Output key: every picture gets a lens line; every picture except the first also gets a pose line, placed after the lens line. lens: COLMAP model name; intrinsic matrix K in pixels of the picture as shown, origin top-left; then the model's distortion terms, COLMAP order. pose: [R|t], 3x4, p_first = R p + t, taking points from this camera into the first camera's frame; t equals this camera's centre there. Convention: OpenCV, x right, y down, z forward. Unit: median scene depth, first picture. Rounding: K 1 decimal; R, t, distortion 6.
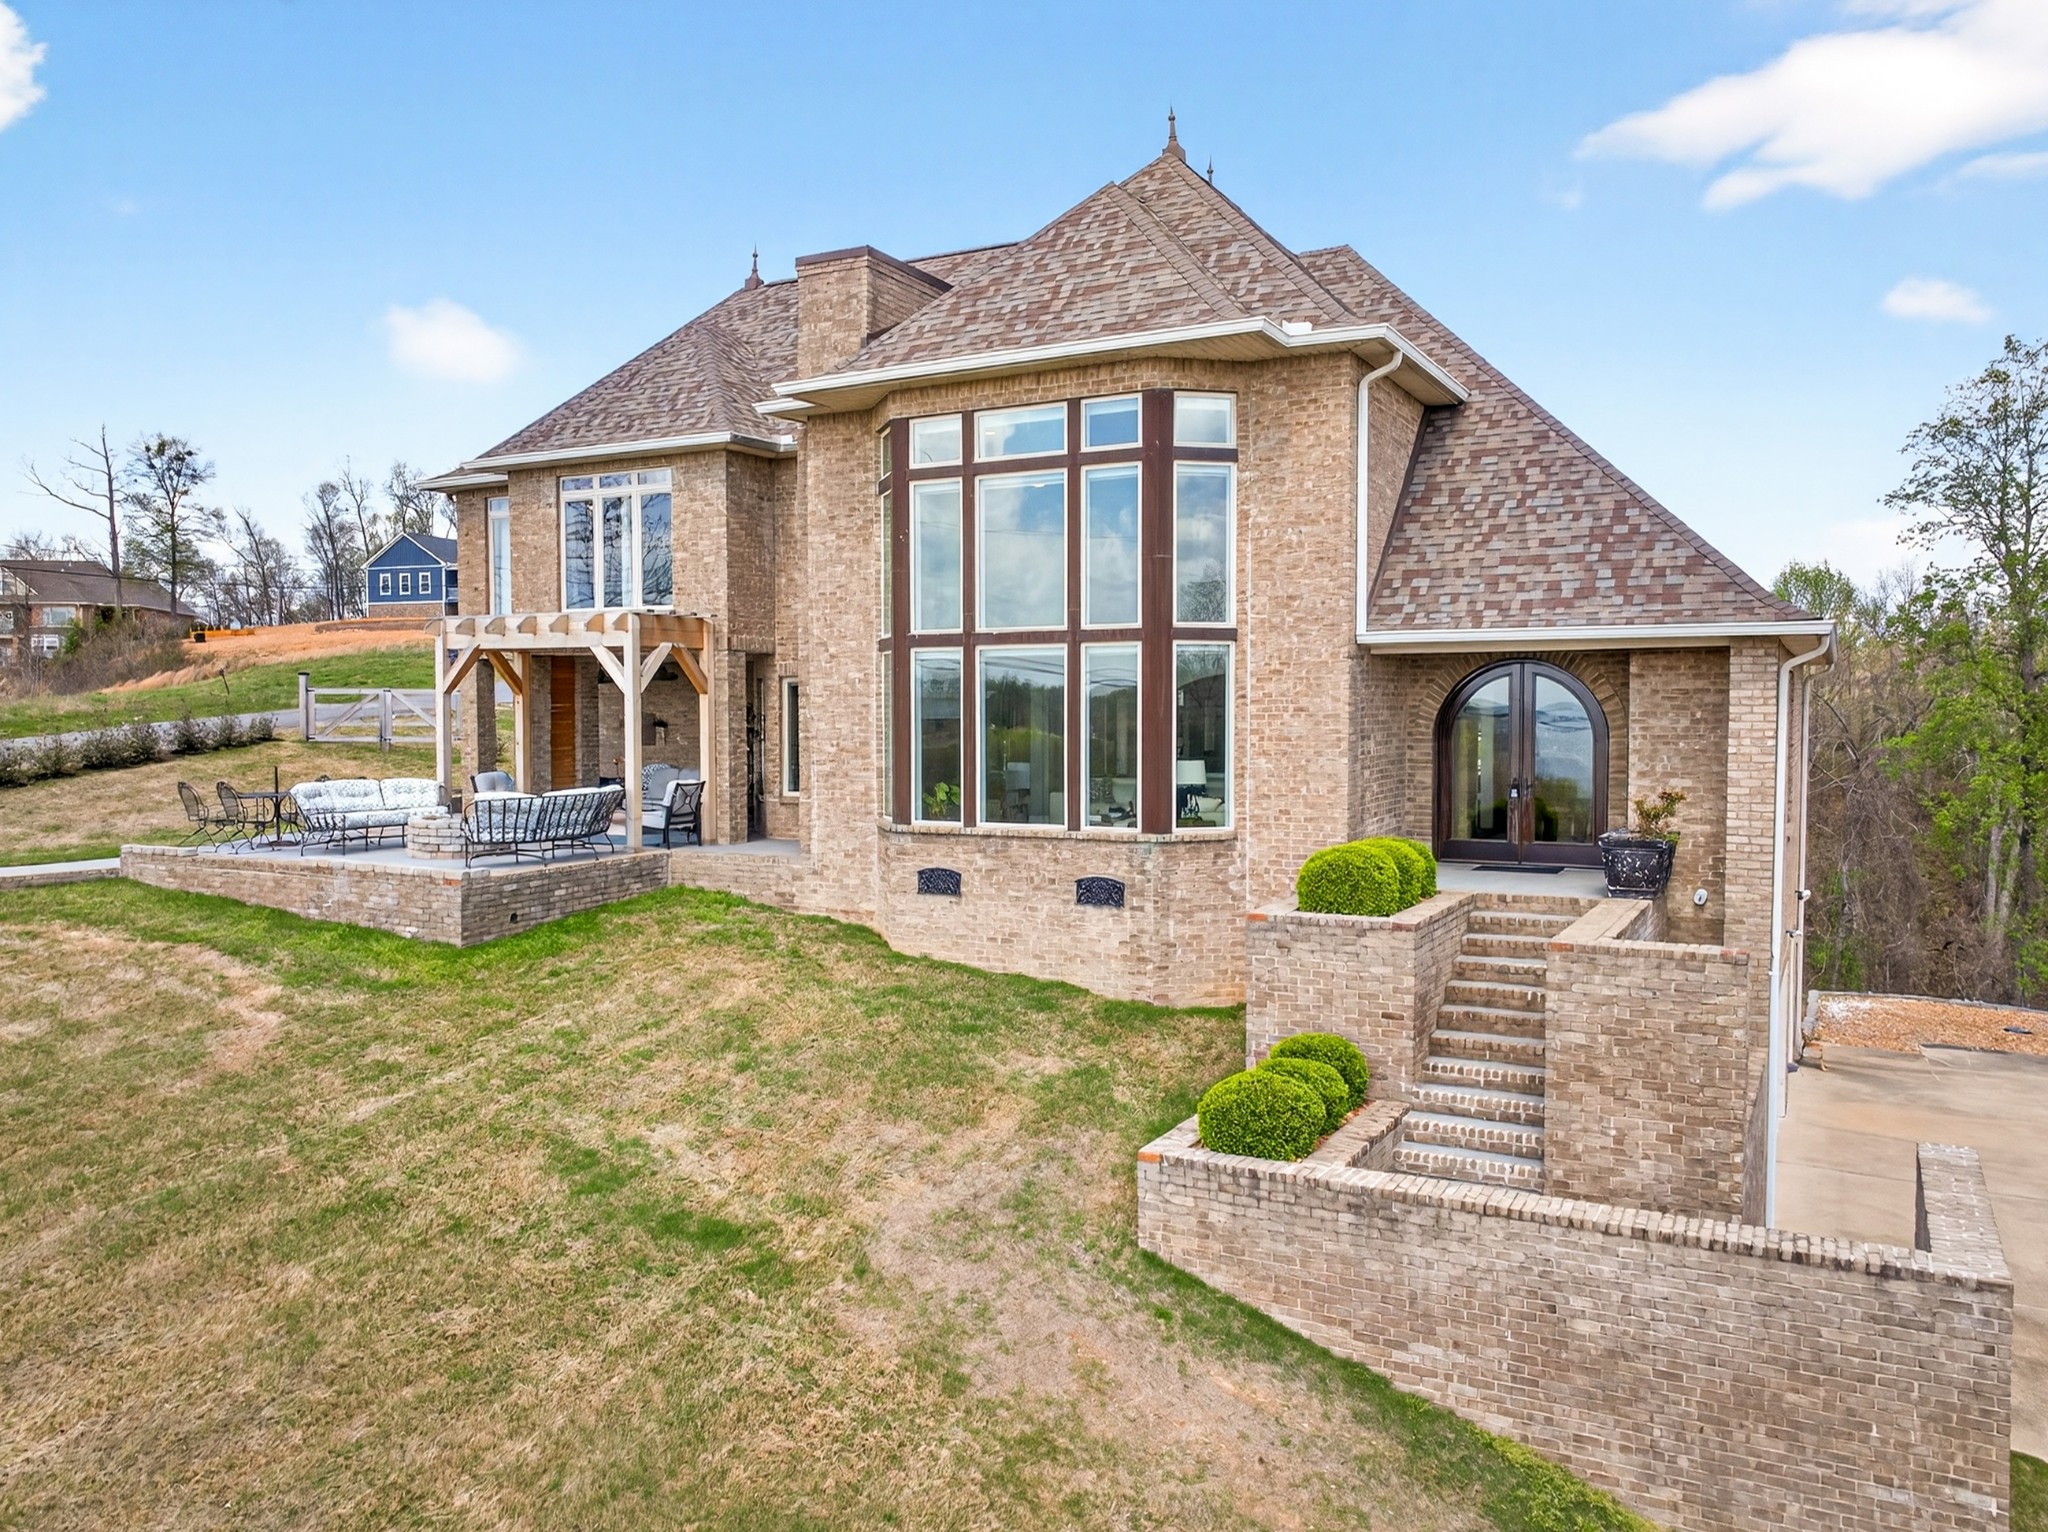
lens RADIAL K [[1502.9, 0, 969.8], [0, 1502.9, 795.0], [0, 0, 1]] dist [-0.001399, -0.001631]
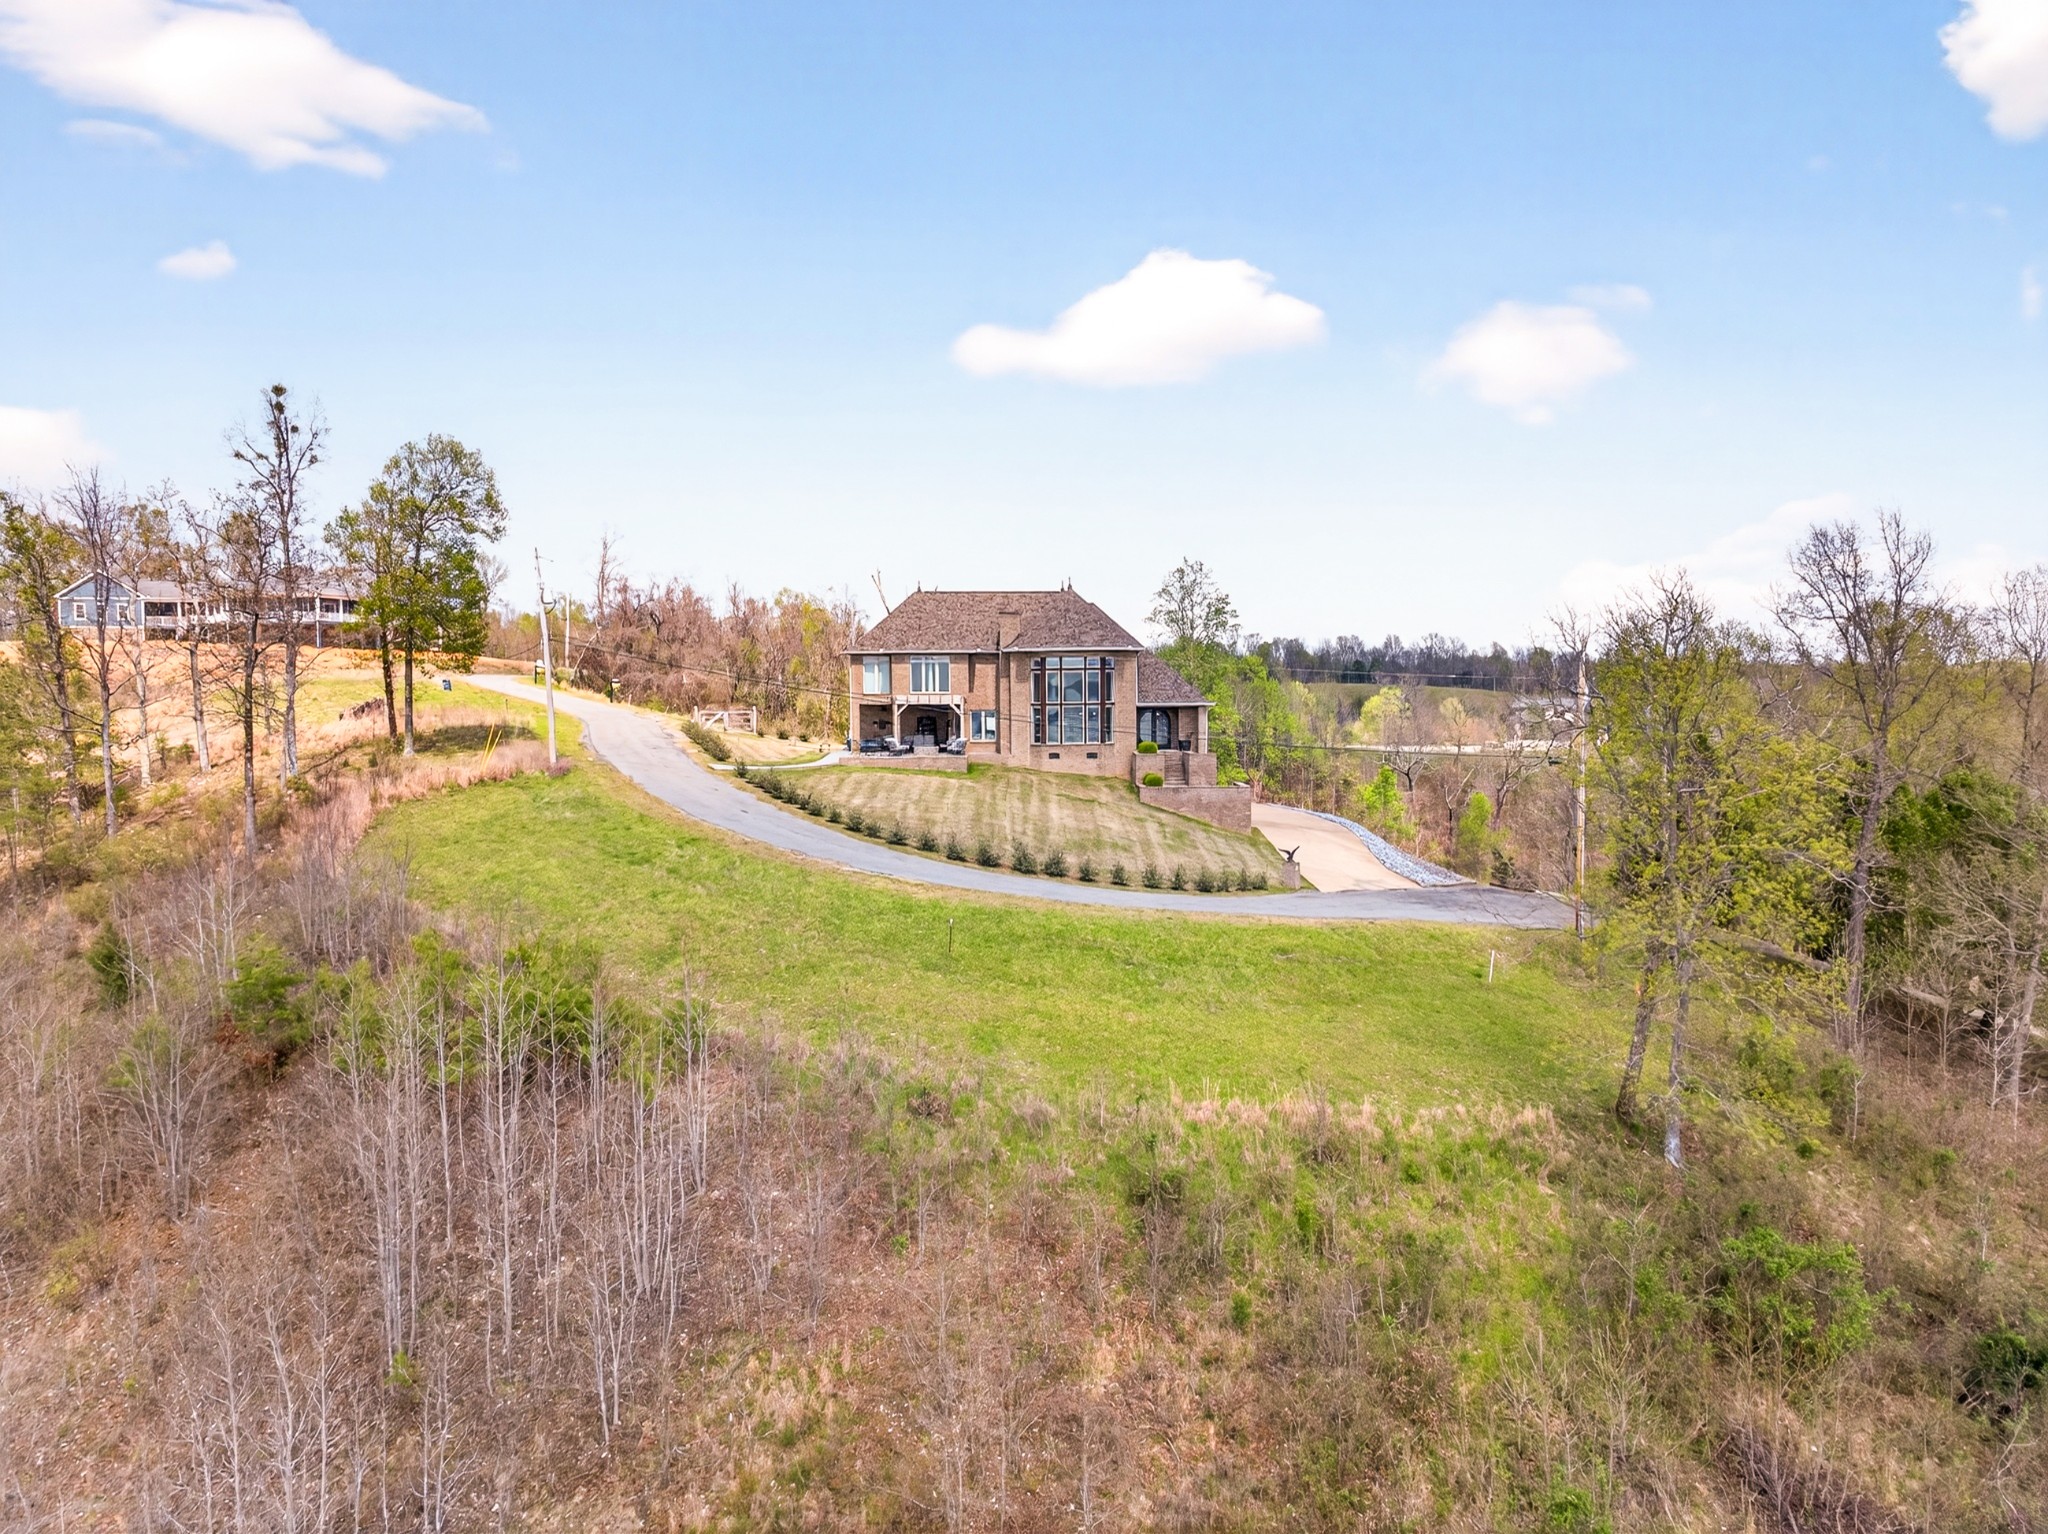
lens RADIAL K [[1502.9, 0, 969.8], [0, 1502.9, 796.0], [0, 0, 1]] dist [-0.001399, -0.001631]
pose [[0.870438, -0.036546, 0.490920, -2.678084], [0.033056, 0.999329, 0.015784, 0.105147], [-0.491167, 0.002489, 0.871062, -3.100842]]
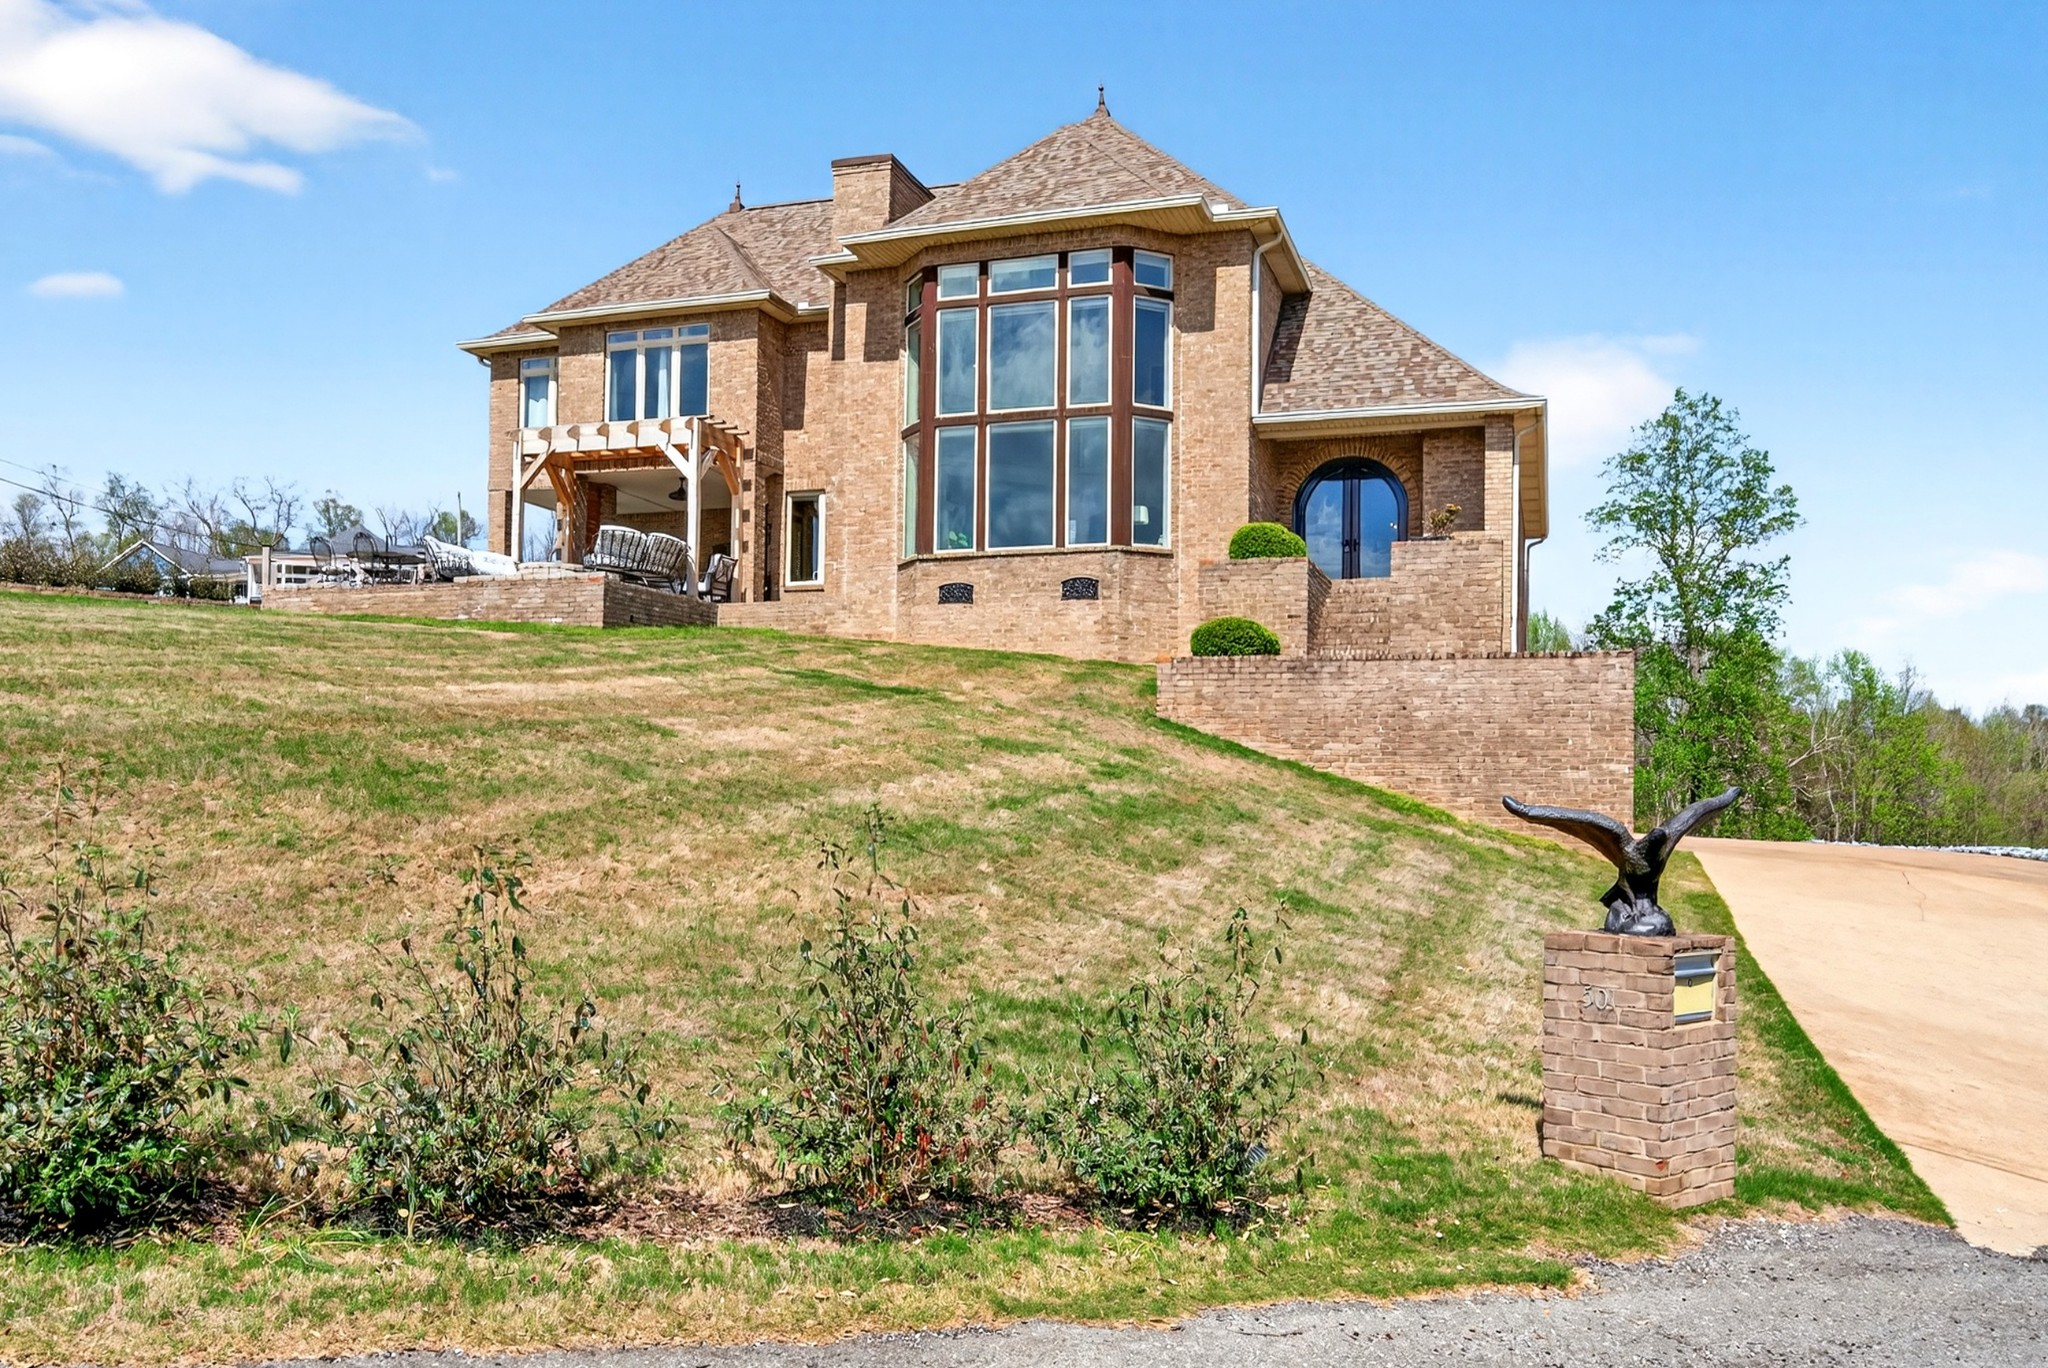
lens RADIAL K [[1608.7, 0, 979.0], [0, 1608.7, 834.4], [0, 0, 1]] dist [-0.109848, 0.246526]
pose [[0.983856, 0.013947, 0.178415, -0.270872], [-0.006321, 0.999045, -0.043239, 0.357392], [-0.178848, 0.041413, 0.983005, -0.464544]]
